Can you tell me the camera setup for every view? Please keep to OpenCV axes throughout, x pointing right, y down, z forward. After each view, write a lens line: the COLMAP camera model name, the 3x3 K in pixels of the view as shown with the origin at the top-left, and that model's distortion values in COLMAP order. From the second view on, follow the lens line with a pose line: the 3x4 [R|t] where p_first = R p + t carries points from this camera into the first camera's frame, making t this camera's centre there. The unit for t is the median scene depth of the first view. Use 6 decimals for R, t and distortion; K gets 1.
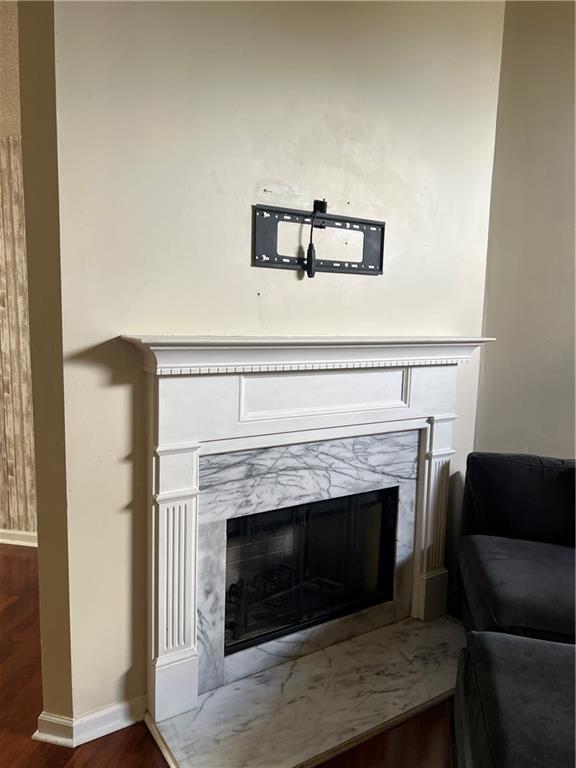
lens RADIAL K [[581.2, 0, 287.9], [0, 581.2, 385.6], [0, 0, 1]] dist [0.048228, -0.056006]
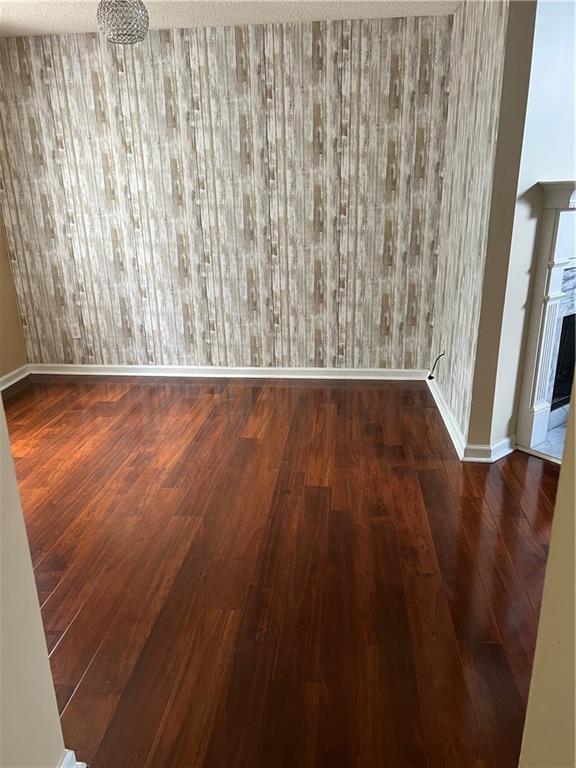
lens RADIAL K [[581.2, 0, 289.4], [0, 581.2, 384.8], [0, 0, 1]] dist [0.048228, -0.056006]
pose [[0.993849, -0.073738, 0.082627, -0.957779], [0.057308, 0.980870, 0.186039, 0.091064], [-0.094765, -0.180159, 0.979062, -0.403069]]
